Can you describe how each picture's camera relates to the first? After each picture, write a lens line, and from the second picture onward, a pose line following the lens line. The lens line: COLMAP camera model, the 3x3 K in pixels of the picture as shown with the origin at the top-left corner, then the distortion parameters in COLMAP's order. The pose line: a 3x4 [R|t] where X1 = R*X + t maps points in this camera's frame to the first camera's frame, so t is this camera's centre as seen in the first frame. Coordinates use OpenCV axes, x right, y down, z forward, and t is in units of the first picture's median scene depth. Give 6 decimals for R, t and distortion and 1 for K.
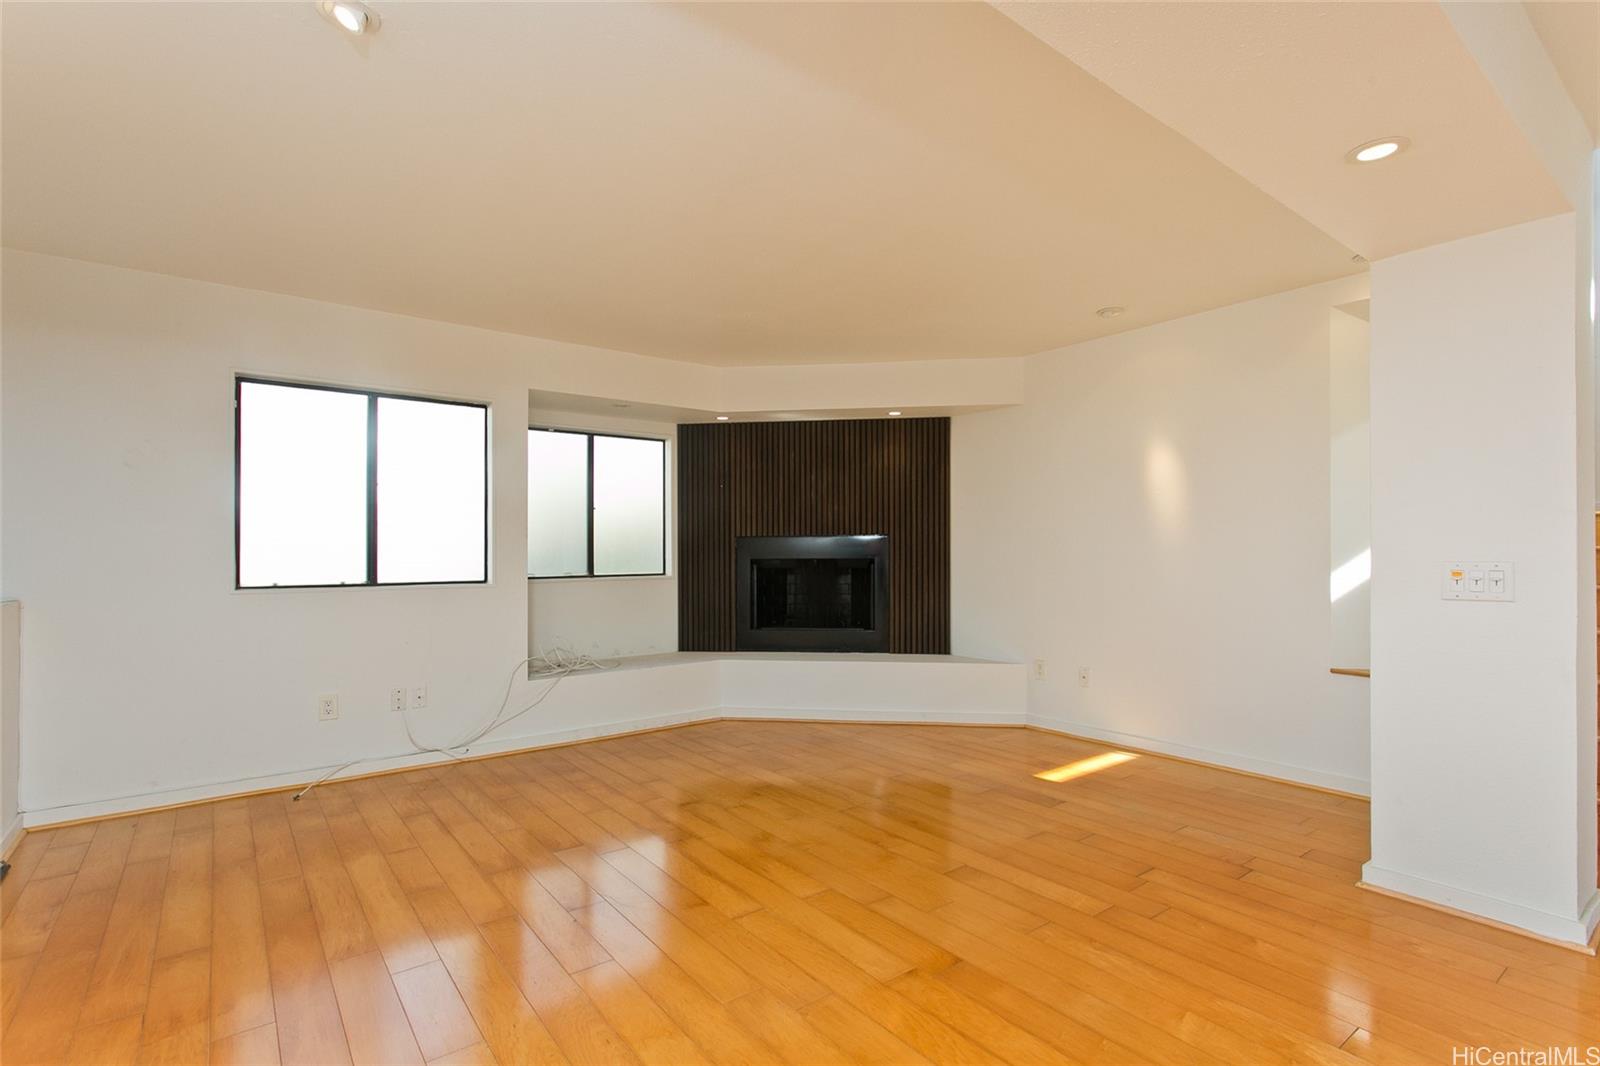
lens RADIAL K [[759.9, 0, 806.1], [0, 759.9, 526.1], [0, 0, 1]] dist [0.003416, 0.000933]
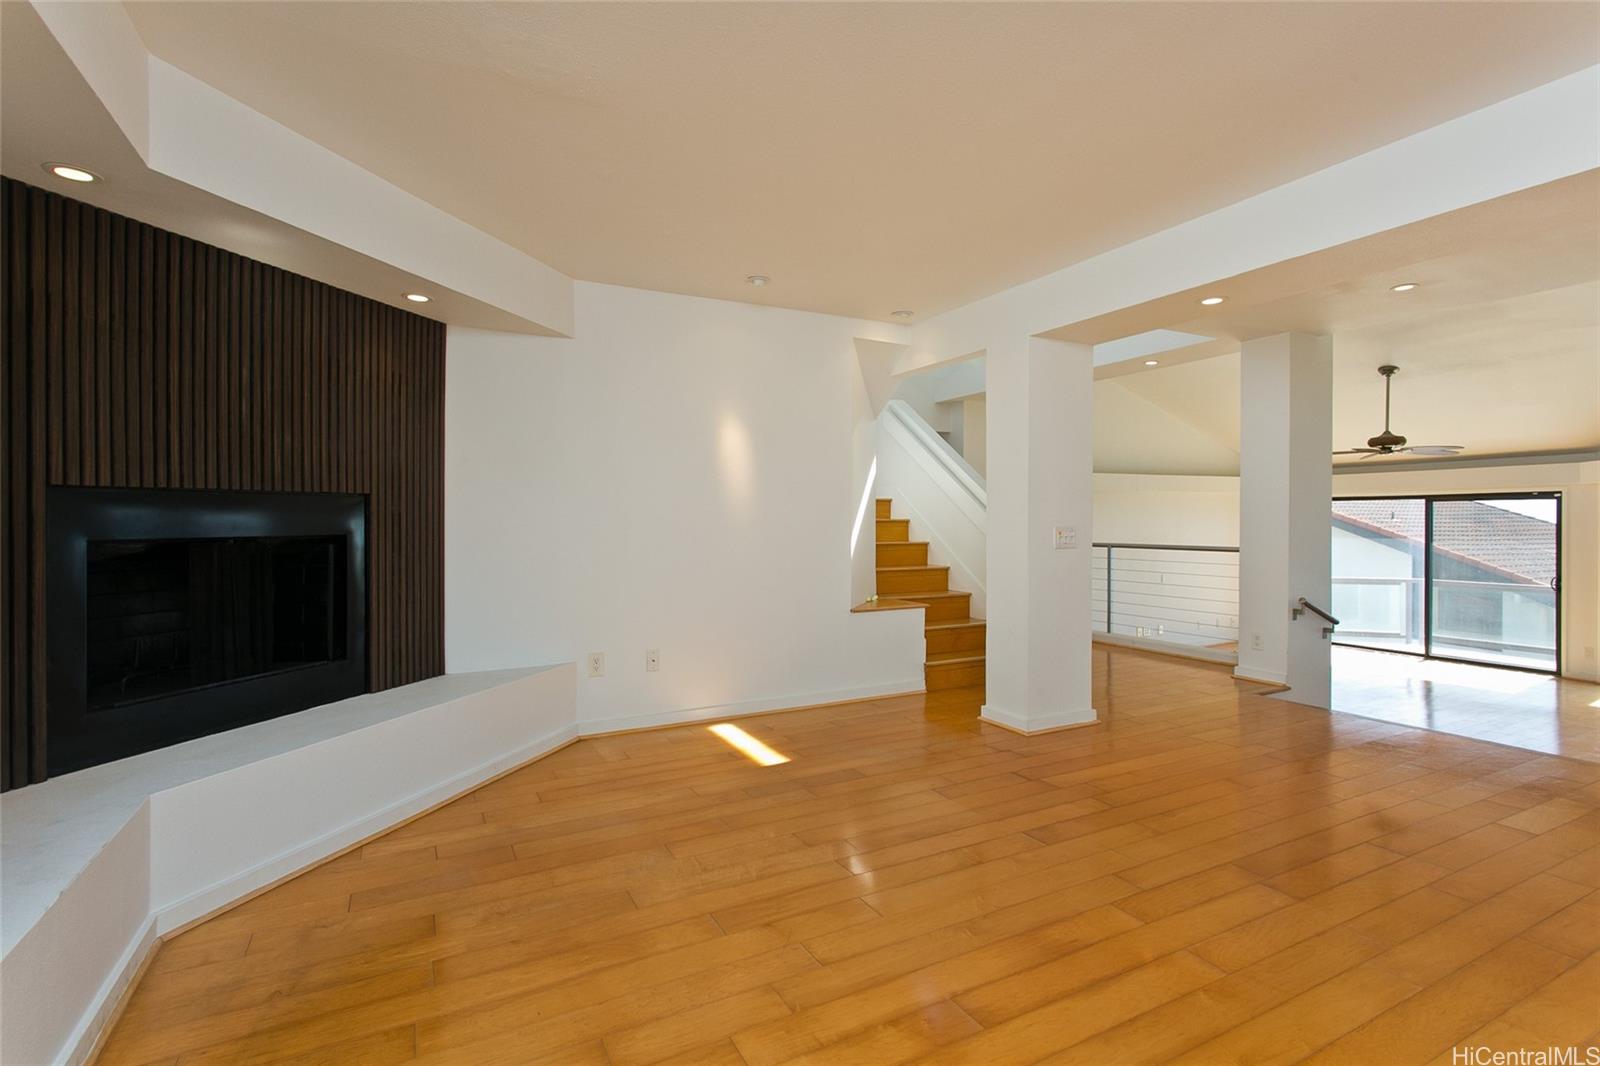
lens RADIAL K [[759.9, 0, 806.1], [0, 759.9, 526.1], [0, 0, 1]] dist [0.003416, 0.000933]
pose [[0.172046, -0.003594, 0.985082, -0.529010], [-0.029081, 0.999539, 0.008725, 0.026747], [-0.984660, -0.030148, 0.171862, 0.717620]]
